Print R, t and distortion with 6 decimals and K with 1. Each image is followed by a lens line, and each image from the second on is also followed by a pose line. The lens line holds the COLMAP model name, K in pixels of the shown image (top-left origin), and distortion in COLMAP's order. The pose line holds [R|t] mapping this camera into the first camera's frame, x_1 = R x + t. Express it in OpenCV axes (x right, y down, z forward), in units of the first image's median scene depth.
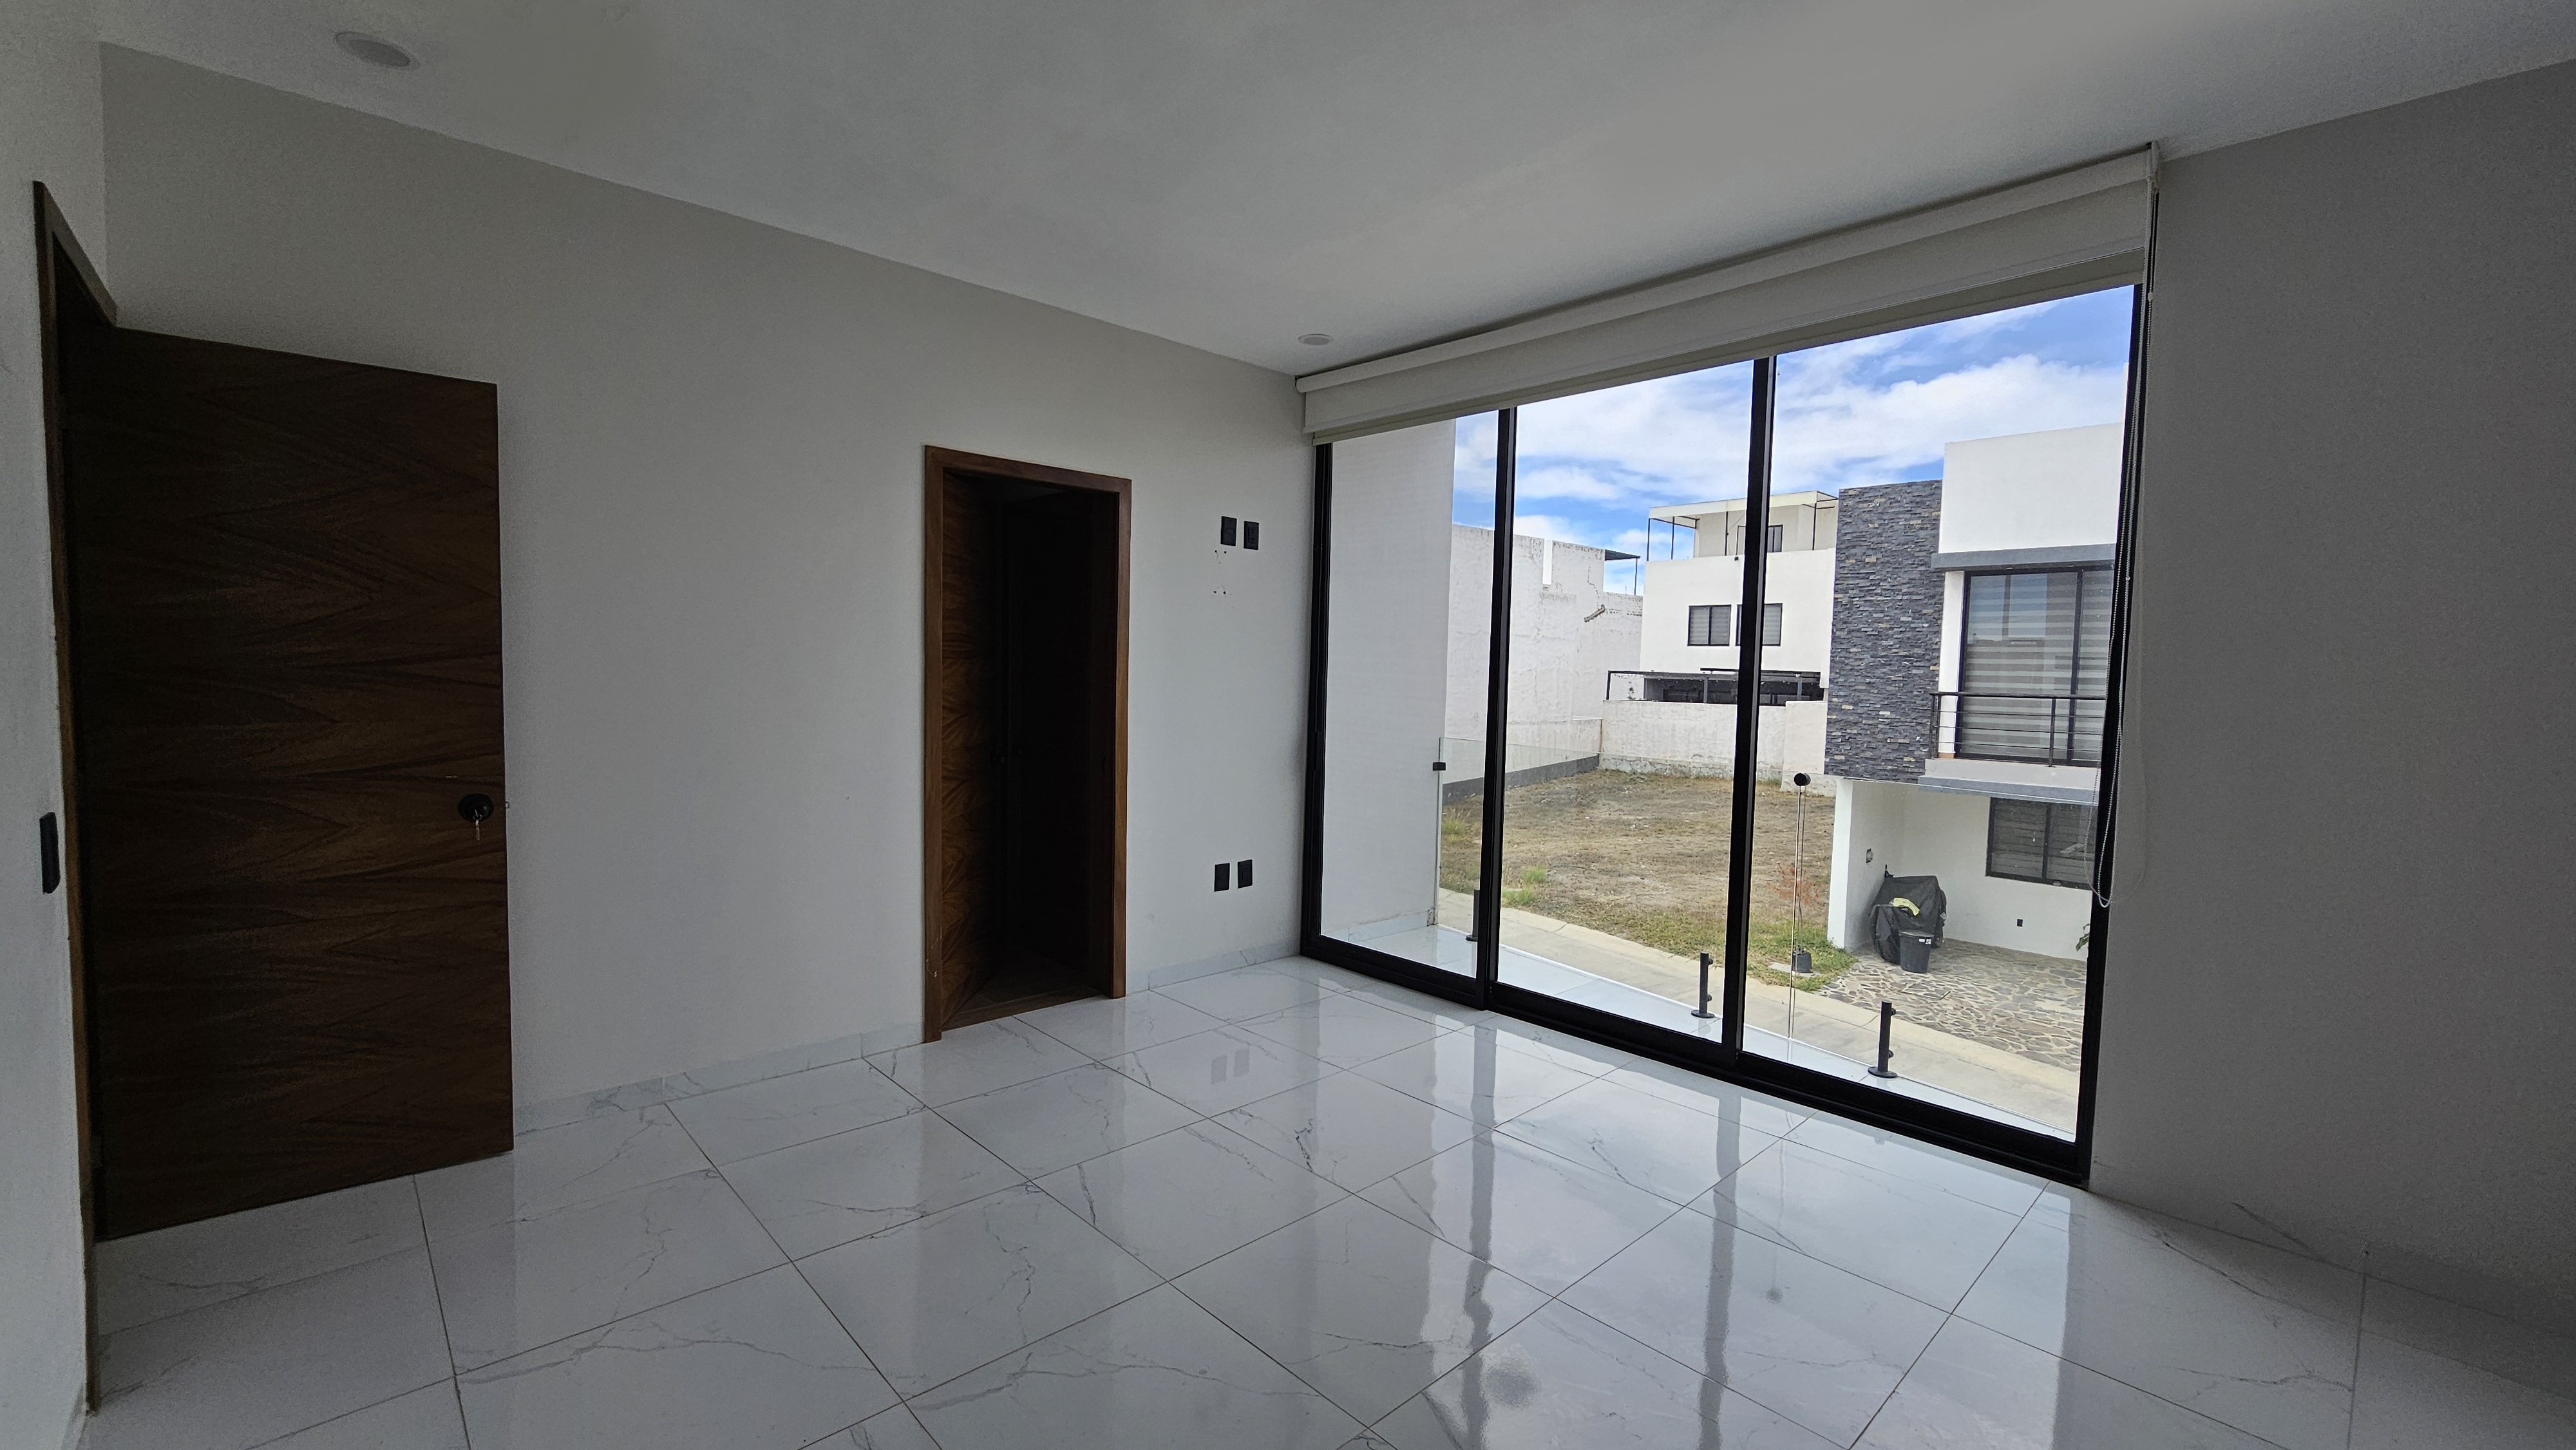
lens RADIAL K [[1055.7, 0, 1278.4], [0, 1055.7, 725.2], [0, 0, 1]] dist [-0.002725, -0.000296]
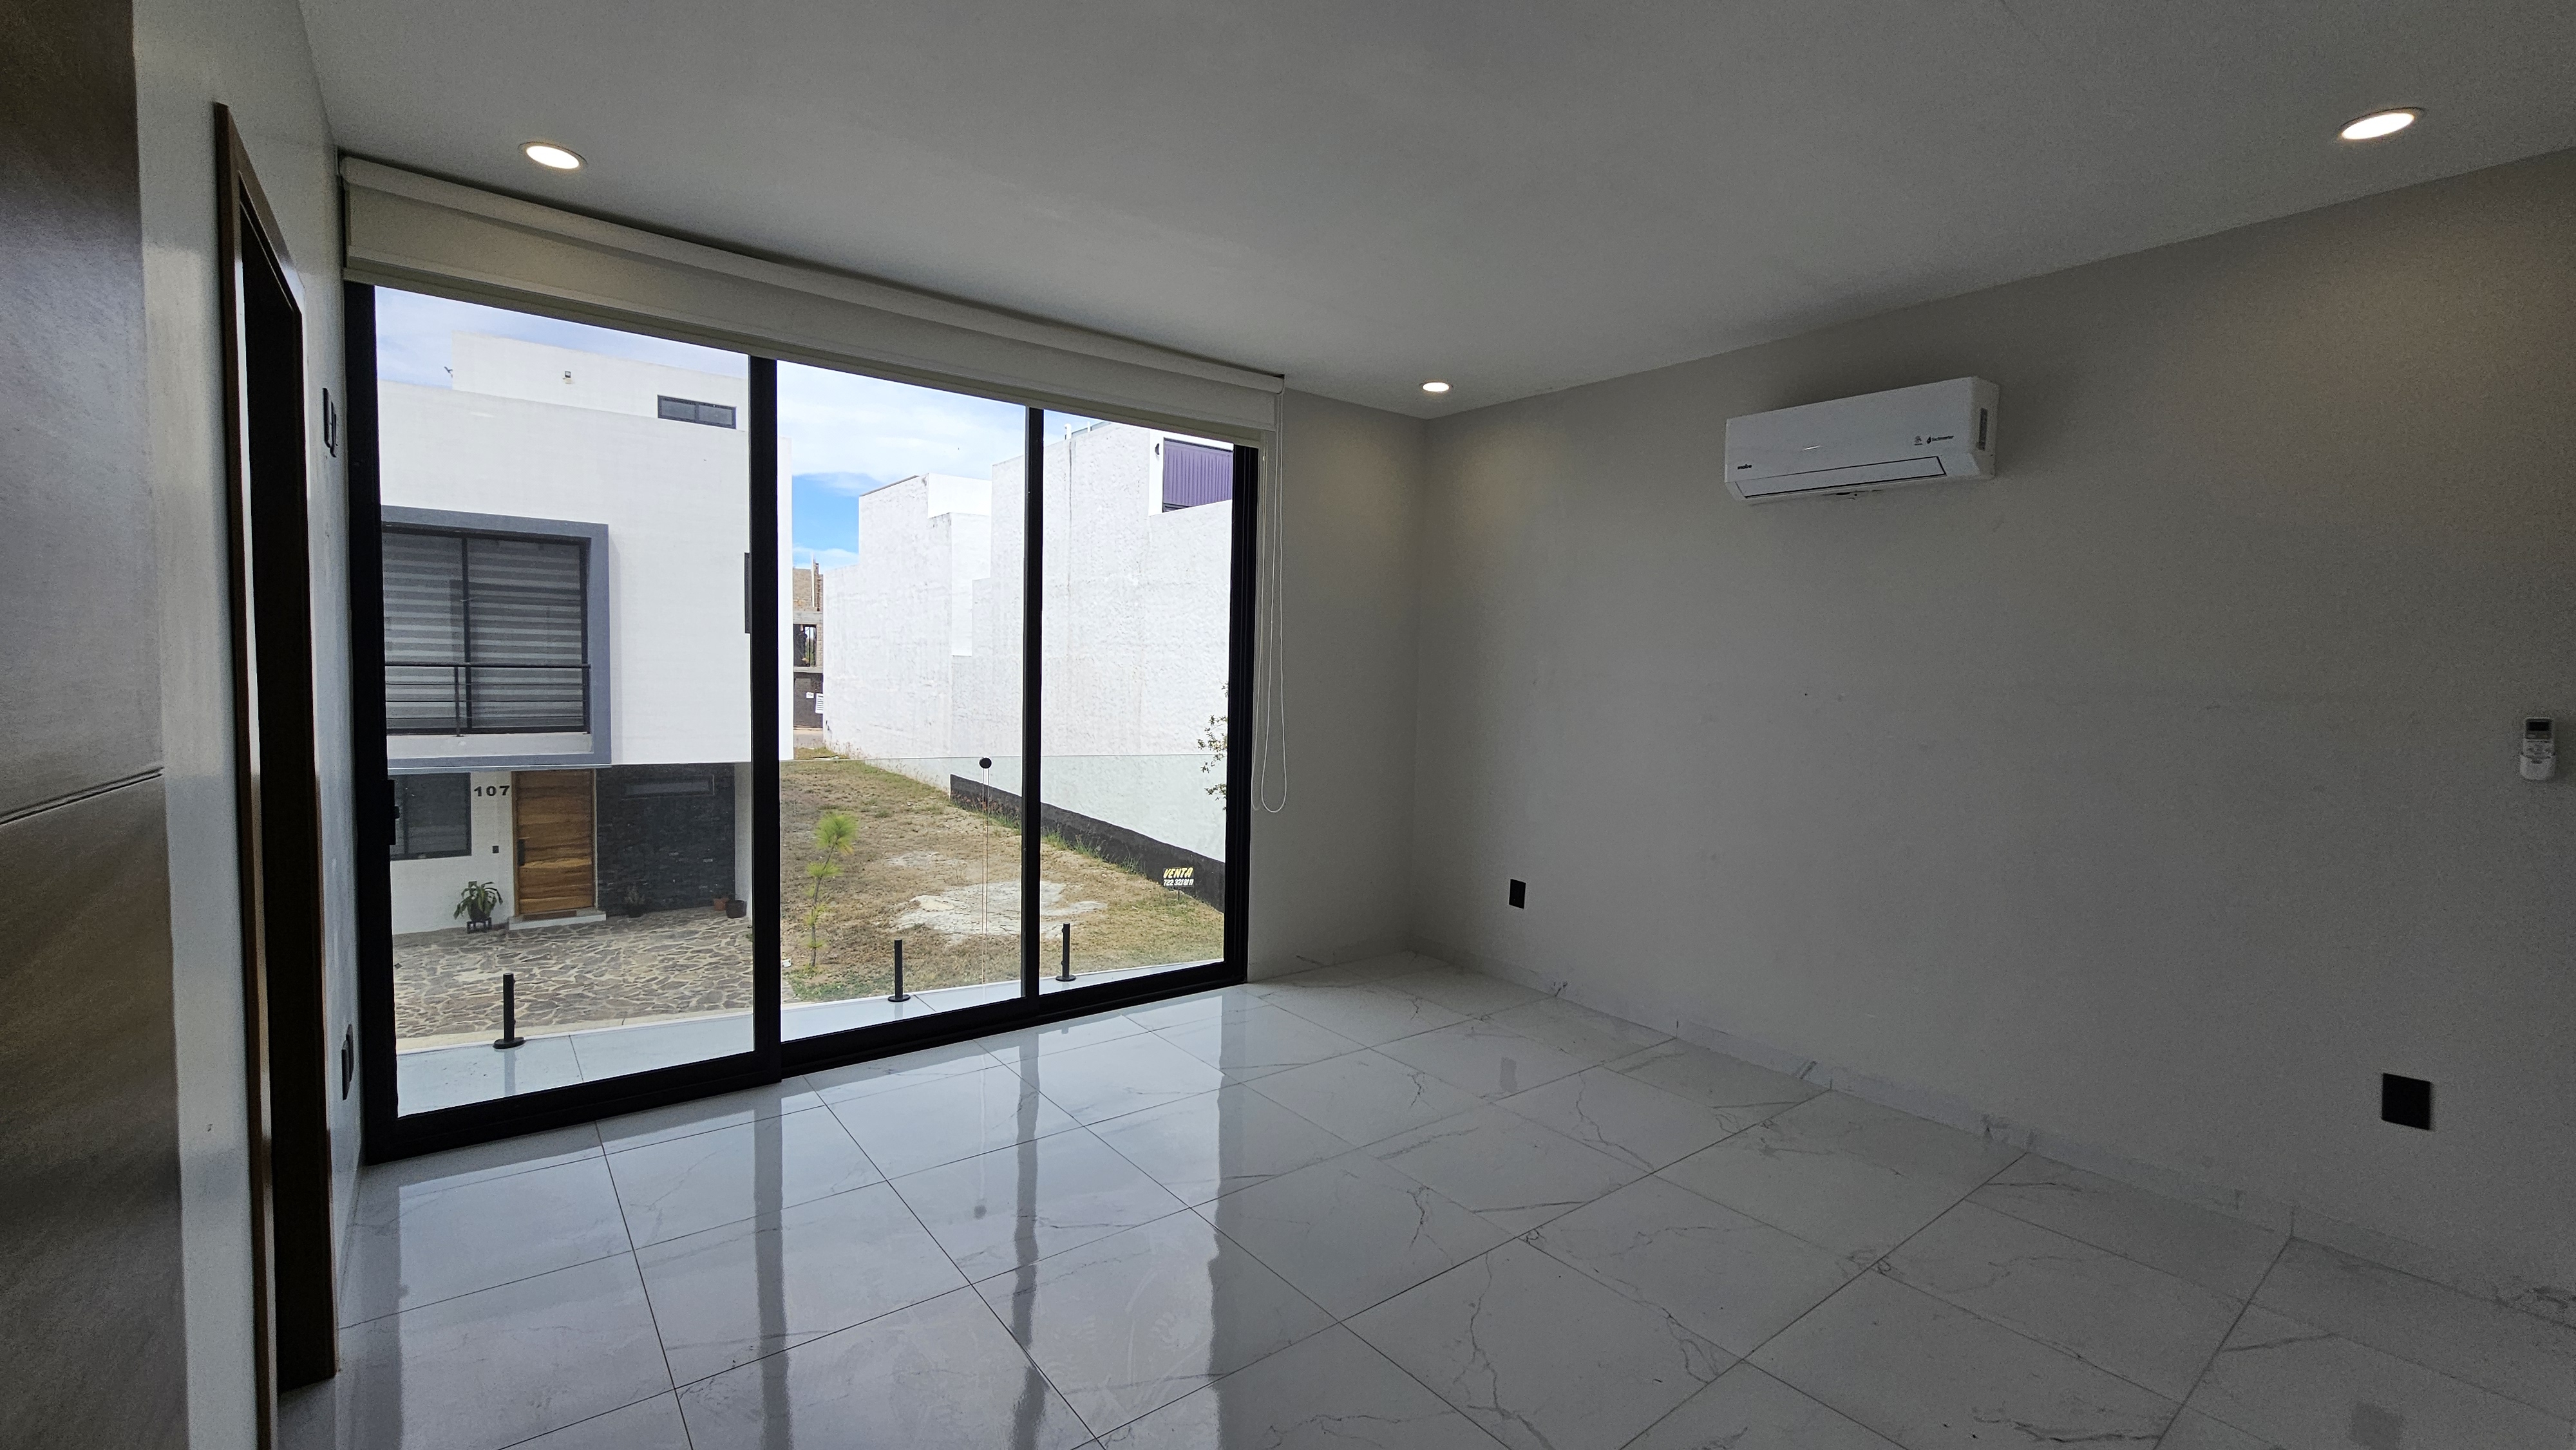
lens RADIAL K [[1055.7, 0, 1278.5], [0, 1055.7, 728.6], [0, 0, 1]] dist [-0.002725, -0.000296]
pose [[0.082242, -0.076710, 0.993656, -0.229958], [0.029623, 0.996781, 0.074499, -0.023429], [-0.996172, 0.023308, 0.084249, 0.207570]]
